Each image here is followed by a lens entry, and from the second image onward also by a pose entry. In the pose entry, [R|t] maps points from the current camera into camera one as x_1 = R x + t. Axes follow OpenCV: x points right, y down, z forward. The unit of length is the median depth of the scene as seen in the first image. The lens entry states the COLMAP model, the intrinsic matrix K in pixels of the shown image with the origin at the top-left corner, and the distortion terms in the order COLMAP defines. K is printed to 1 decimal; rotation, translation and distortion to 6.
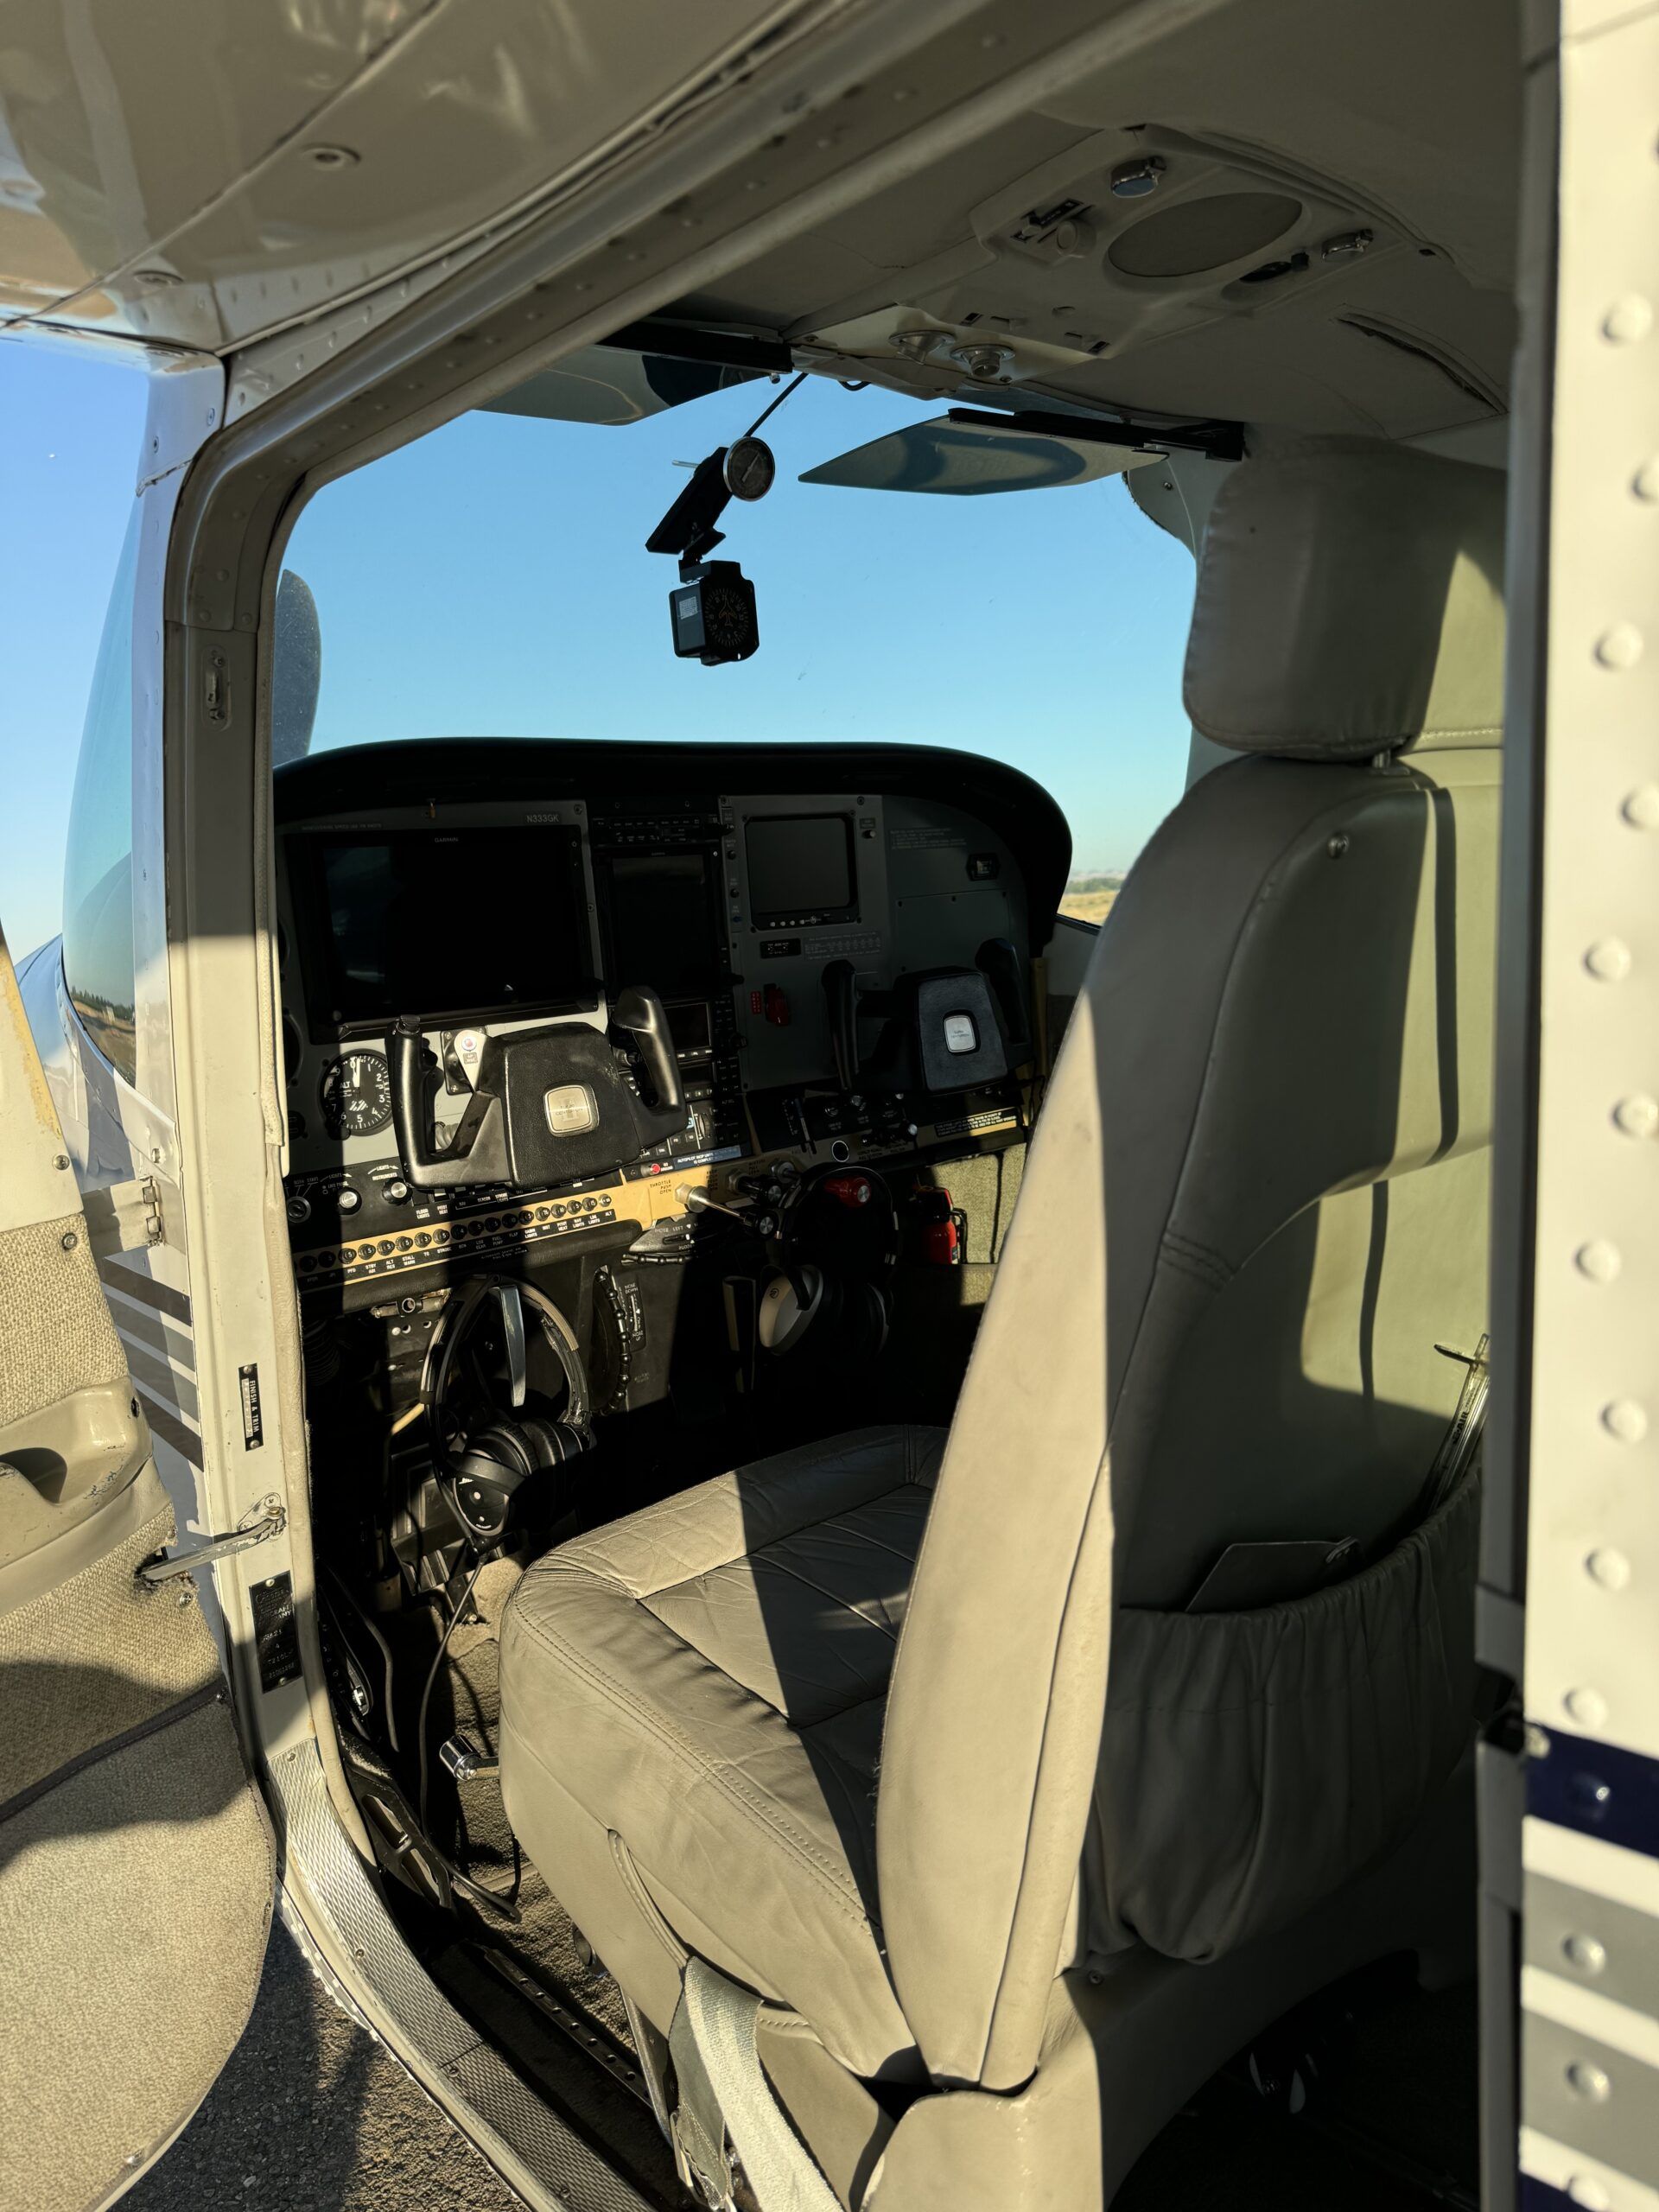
lens RADIAL K [[1555.3, 0, 835.2], [0, 1555.3, 1114.4], [0, 0, 1]] dist [0.126993, -0.255239]
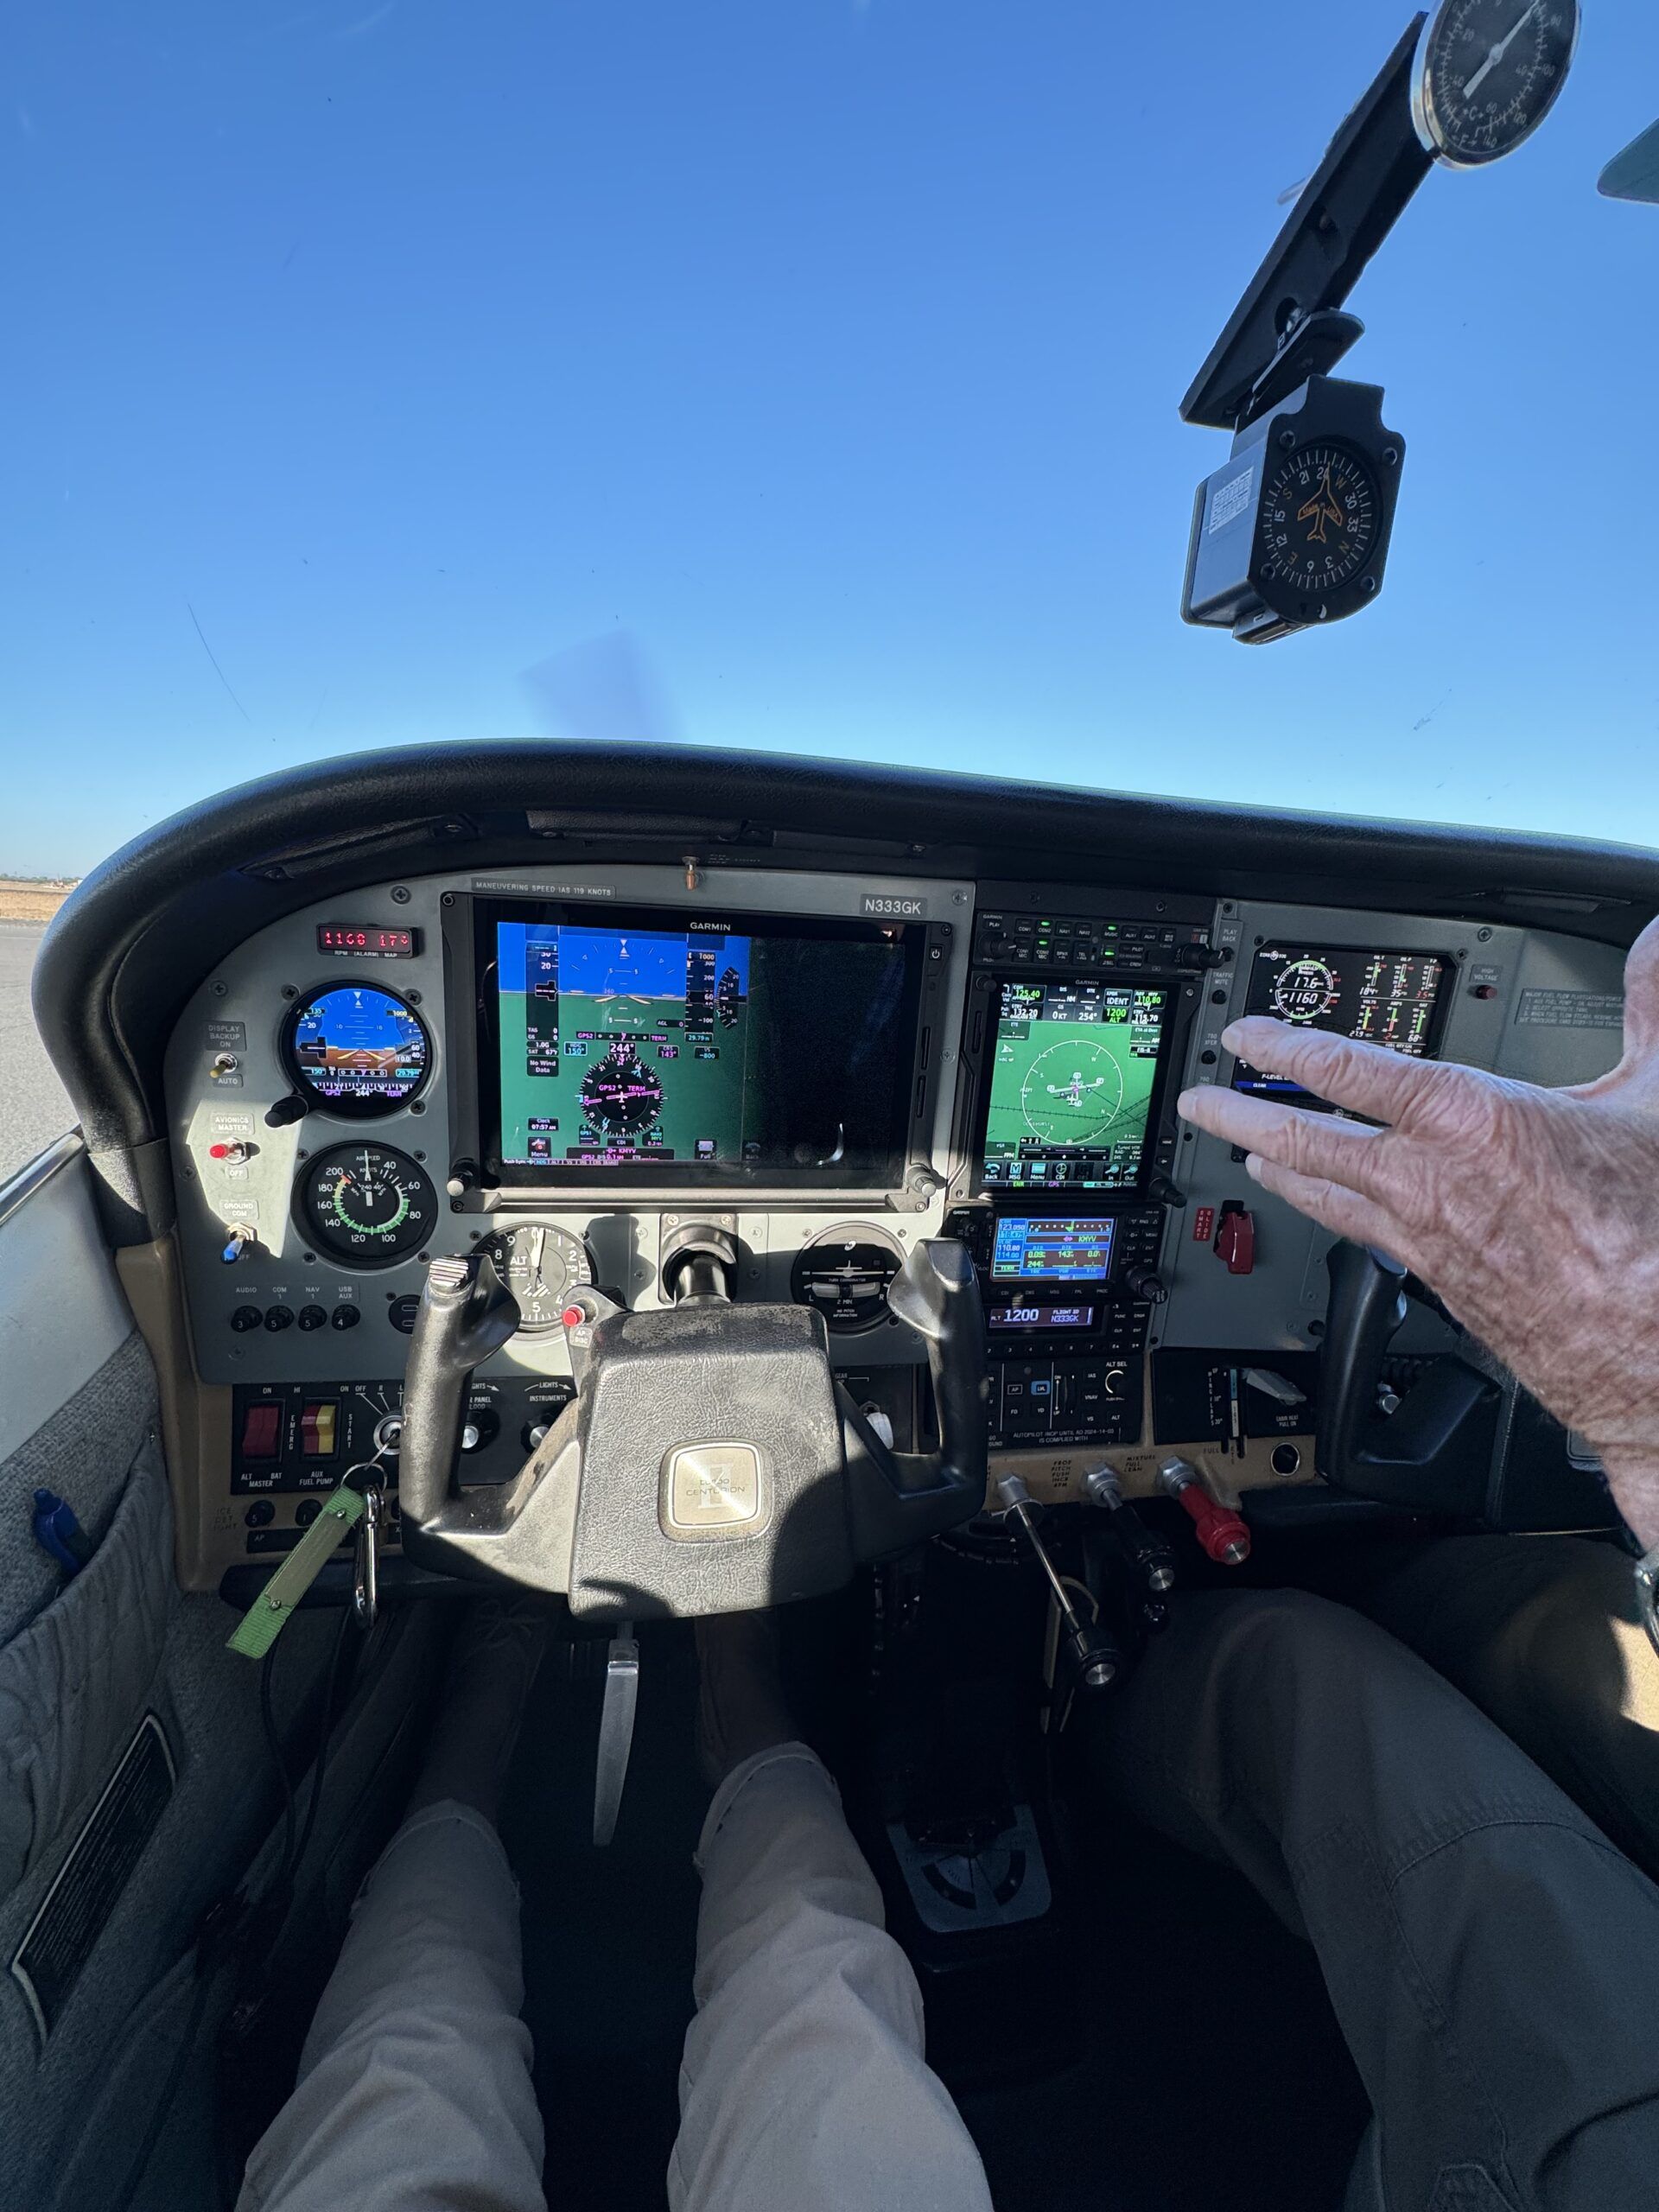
lens RADIAL K [[881.7, 0, 827.5], [0, 881.7, 1108.4], [0, 0, 1]] dist [0.000203, 0.000326]
pose [[0.856071, 0.238969, -0.458297, -0.029169], [-0.200027, 0.970782, 0.132555, -0.140139], [0.476583, -0.021804, 0.878859, 0.626891]]
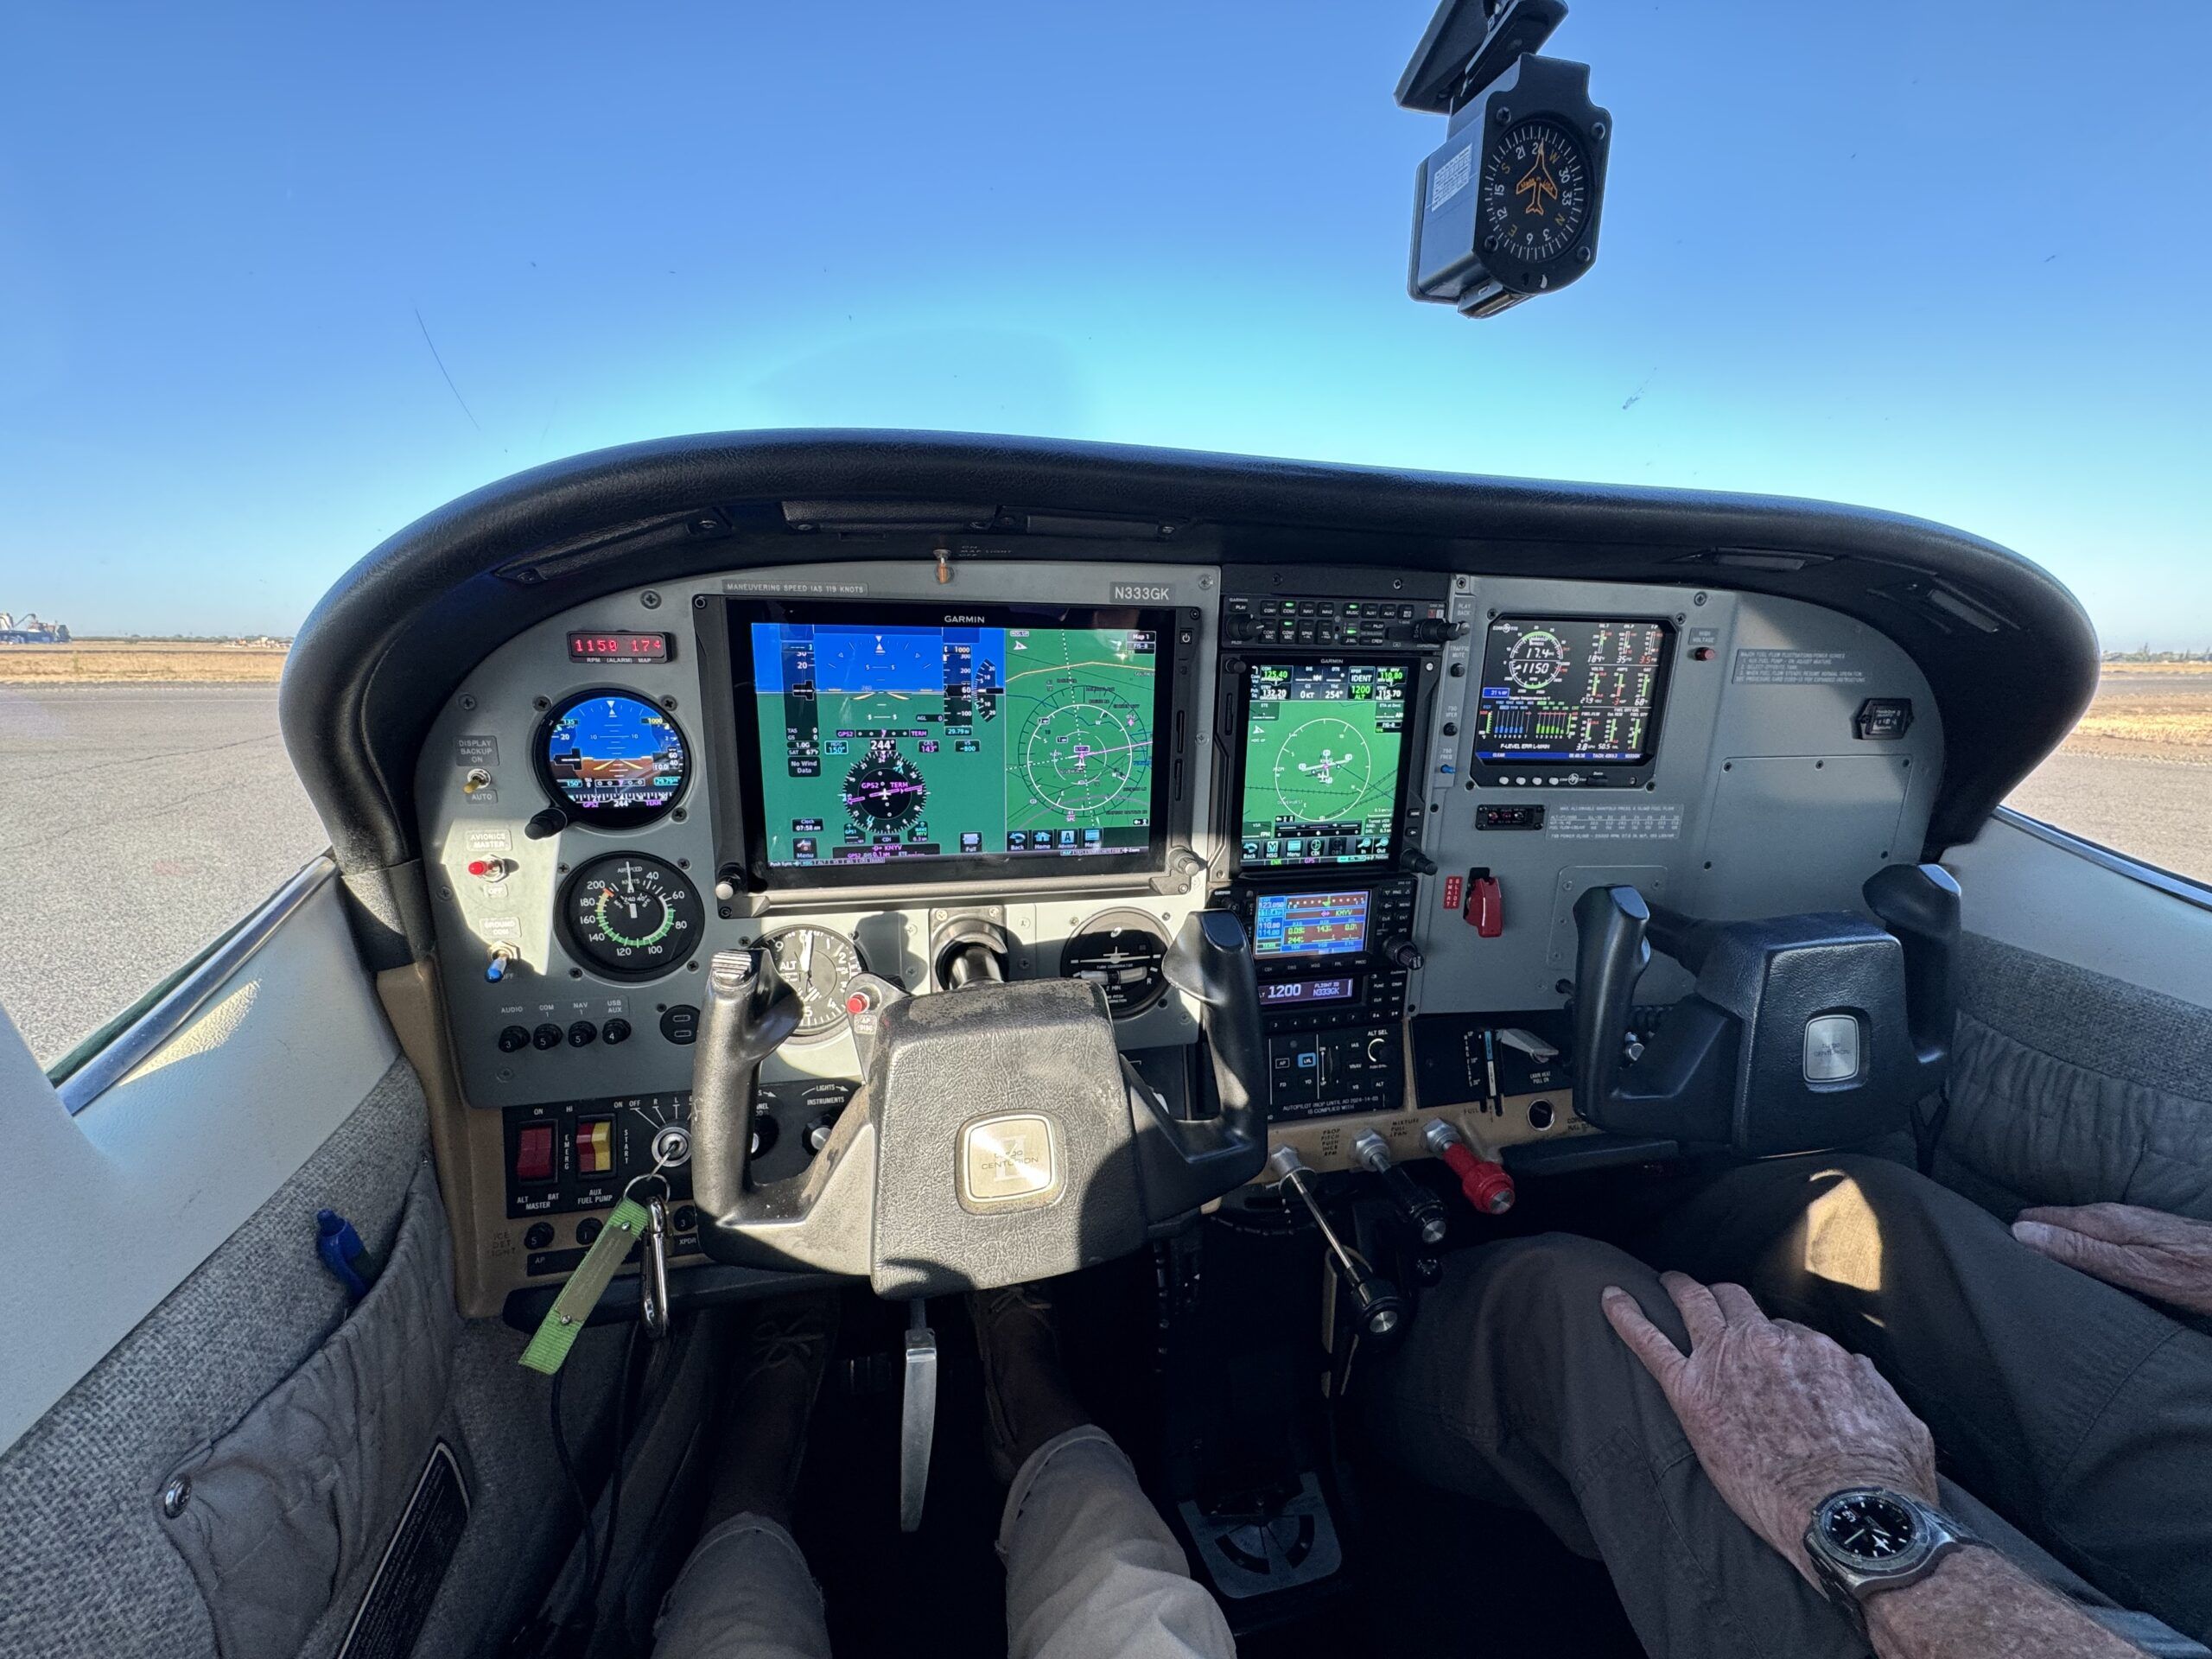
lens RADIAL K [[882.4, 0, 1105.6], [0, 882.4, 837.2], [0, 0, 1]] dist [0.000085, 0.000159]
pose [[0.890644, 0.191809, -0.412266, -0.032999], [-0.151023, 0.979987, 0.129679, -0.125631], [0.428889, -0.053236, 0.901787, 0.616179]]
